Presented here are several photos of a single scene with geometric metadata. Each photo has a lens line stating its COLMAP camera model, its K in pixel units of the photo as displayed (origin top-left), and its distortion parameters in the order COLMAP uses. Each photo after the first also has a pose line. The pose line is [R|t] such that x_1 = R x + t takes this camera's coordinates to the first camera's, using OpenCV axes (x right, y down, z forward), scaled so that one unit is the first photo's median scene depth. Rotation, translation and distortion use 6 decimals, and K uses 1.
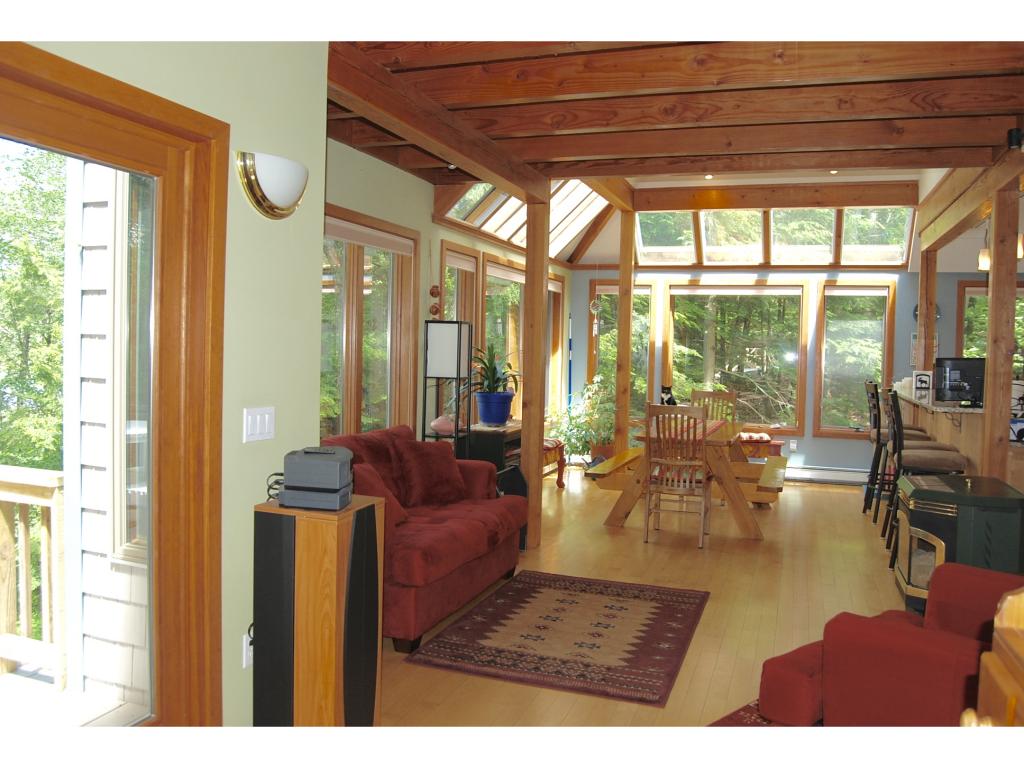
lens RADIAL K [[804.8, 0, 518.0], [0, 804.8, 378.0], [0, 0, 1]] dist [-0.086015, 0.025678]
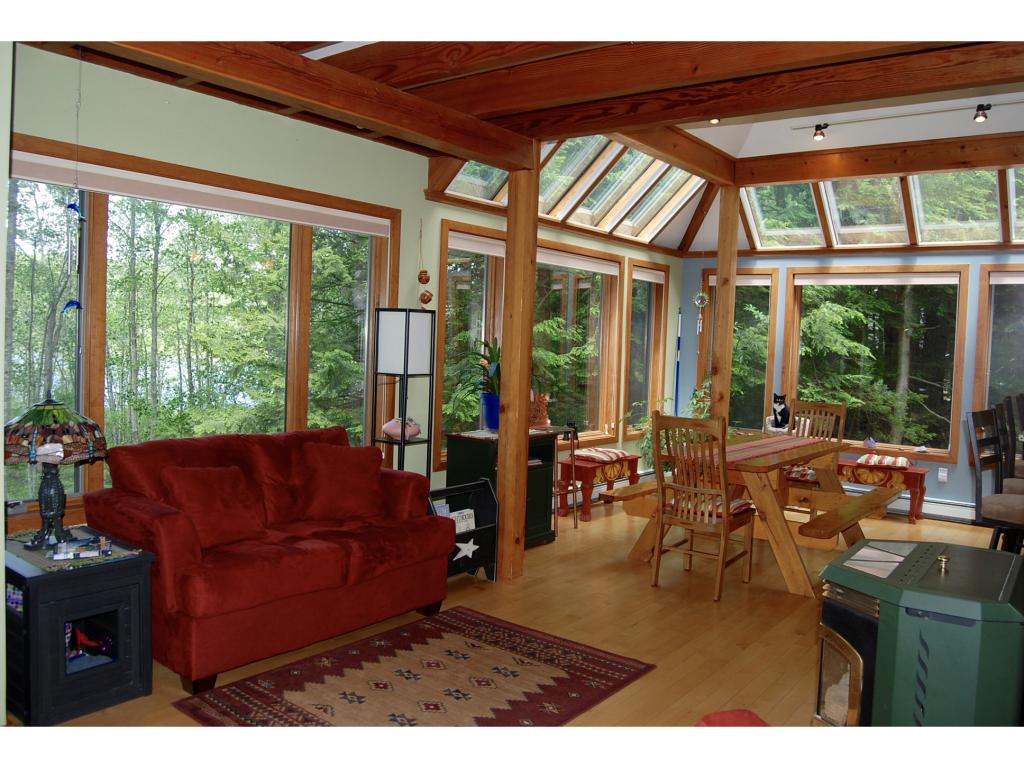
lens RADIAL K [[804.8, 0, 515.5], [0, 804.8, 378.6], [0, 0, 1]] dist [-0.086015, 0.025678]
pose [[0.950147, 0.026216, -0.310698, 0.302253], [-0.027093, 0.999632, 0.001493, -0.000419], [0.310622, 0.006999, 0.950508, 0.214781]]
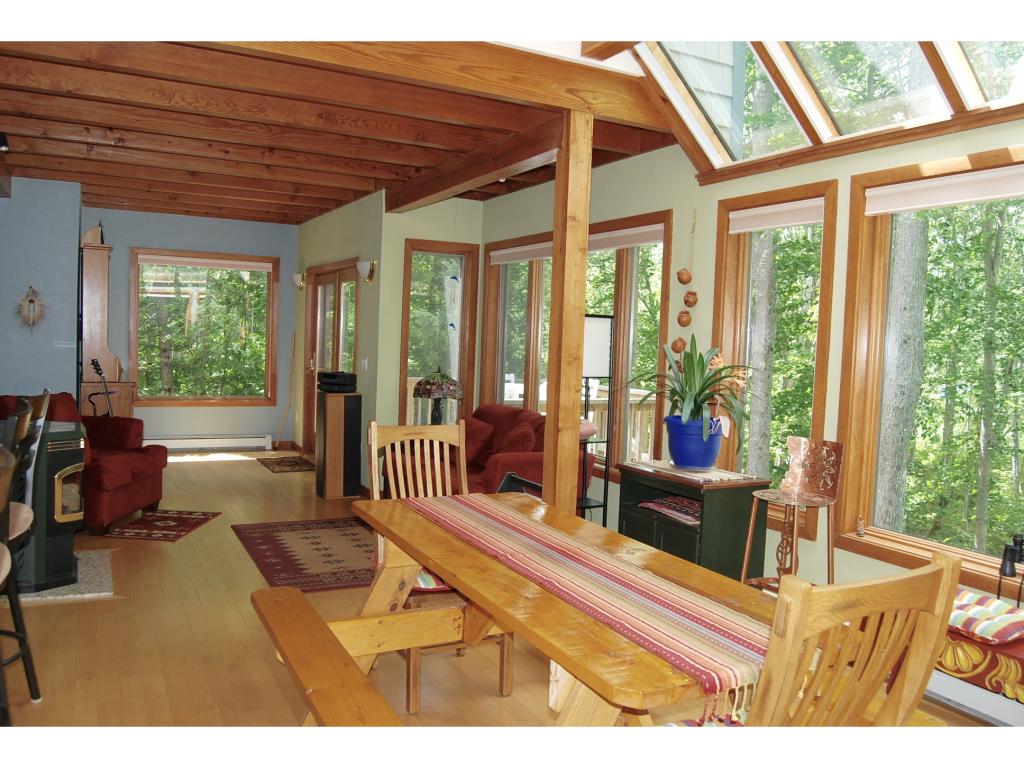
lens RADIAL K [[804.8, 0, 515.2], [0, 804.8, 382.9], [0, 0, 1]] dist [-0.086015, 0.025678]
pose [[-0.673002, -0.009298, -0.739582, 0.645885], [-0.086790, 0.994006, 0.066480, -0.048185], [0.734531, 0.108930, -0.669775, 1.574302]]
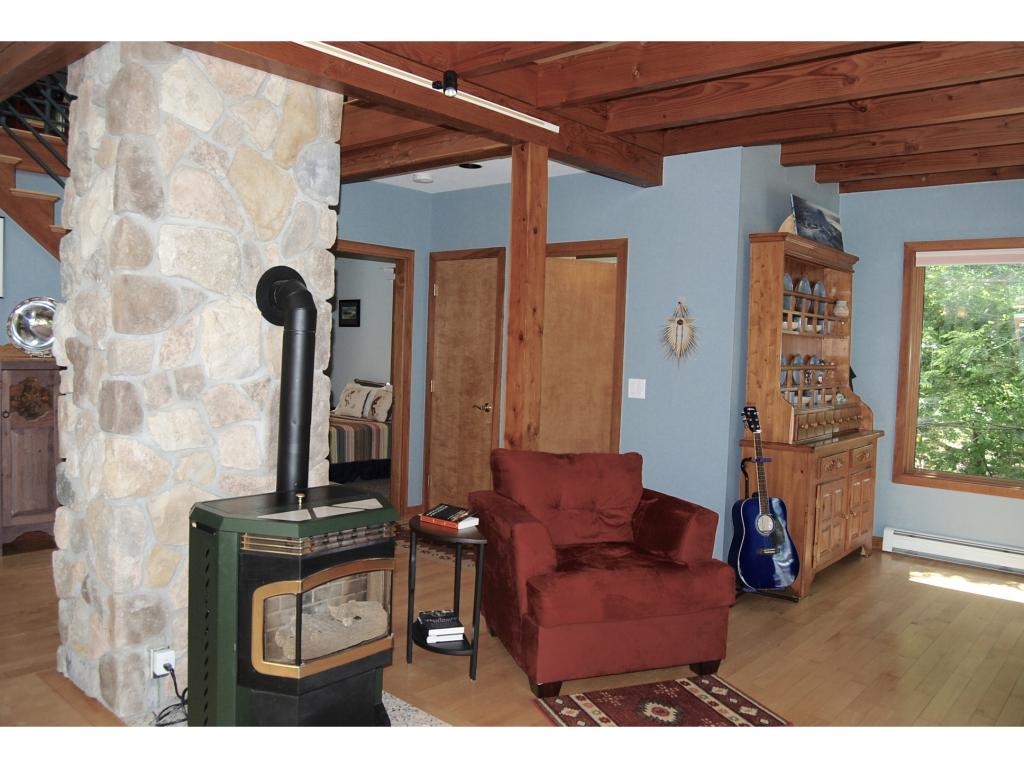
lens RADIAL K [[804.8, 0, 514.0], [0, 804.8, 383.9], [0, 0, 1]] dist [-0.086015, 0.025678]
pose [[-0.927555, -0.076808, 0.365709, 0.081701], [-0.044505, 0.994389, 0.095967, -0.038055], [-0.371028, 0.072739, -0.925768, 1.098676]]
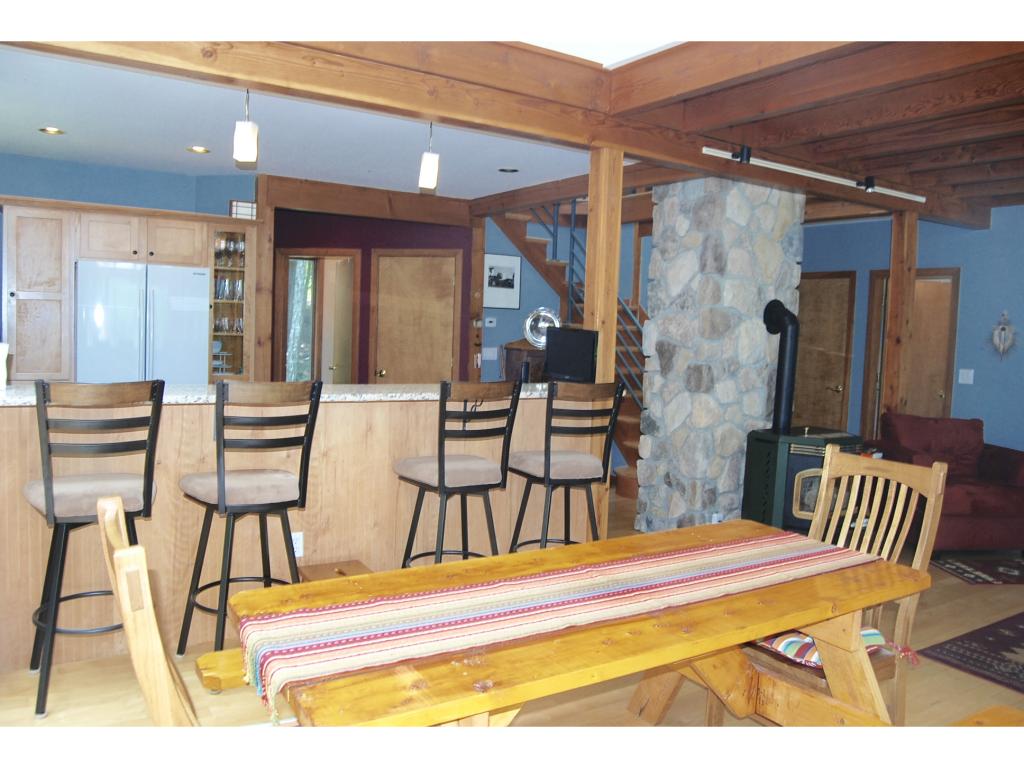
lens RADIAL K [[804.8, 0, 514.0], [0, 804.8, 383.0], [0, 0, 1]] dist [-0.086015, 0.025678]
pose [[-0.788089, -0.100101, 0.607368, 0.098486], [-0.034266, 0.992293, 0.119079, -0.064365], [-0.614607, 0.073033, -0.785446, 1.619606]]
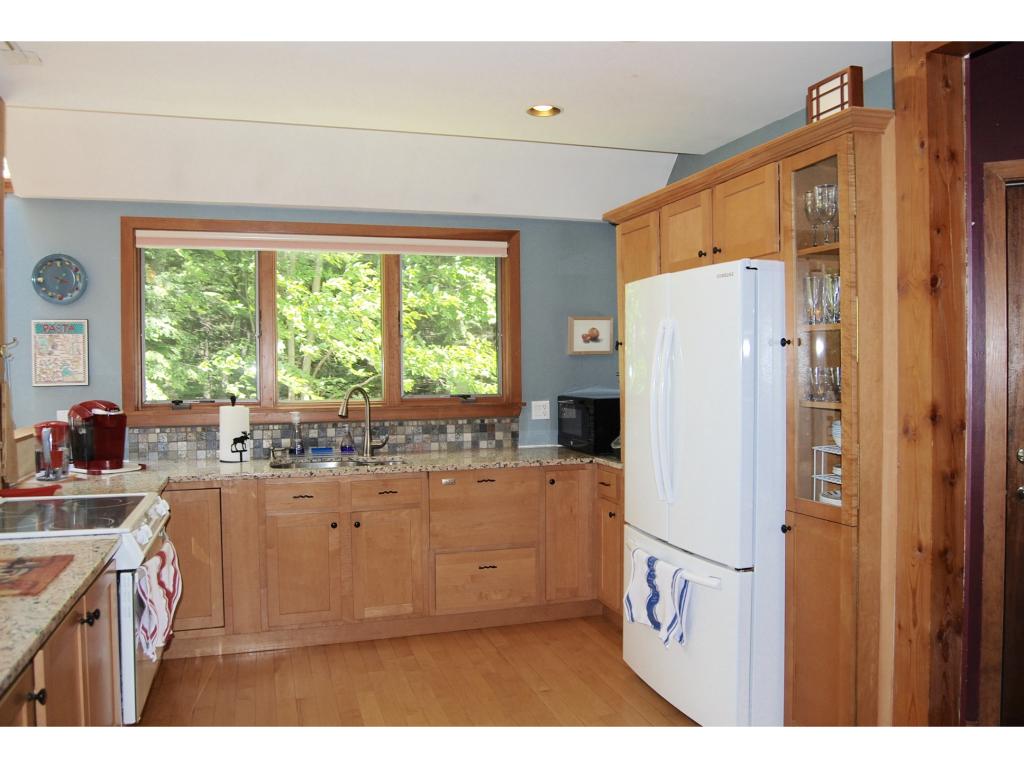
lens RADIAL K [[804.8, 0, 510.6], [0, 804.8, 383.5], [0, 0, 1]] dist [-0.086015, 0.025678]
pose [[0.799927, -0.043975, 0.598484, 0.701967], [0.052136, 0.998633, 0.003692, -0.007547], [-0.597829, 0.028250, 0.801126, 0.678635]]
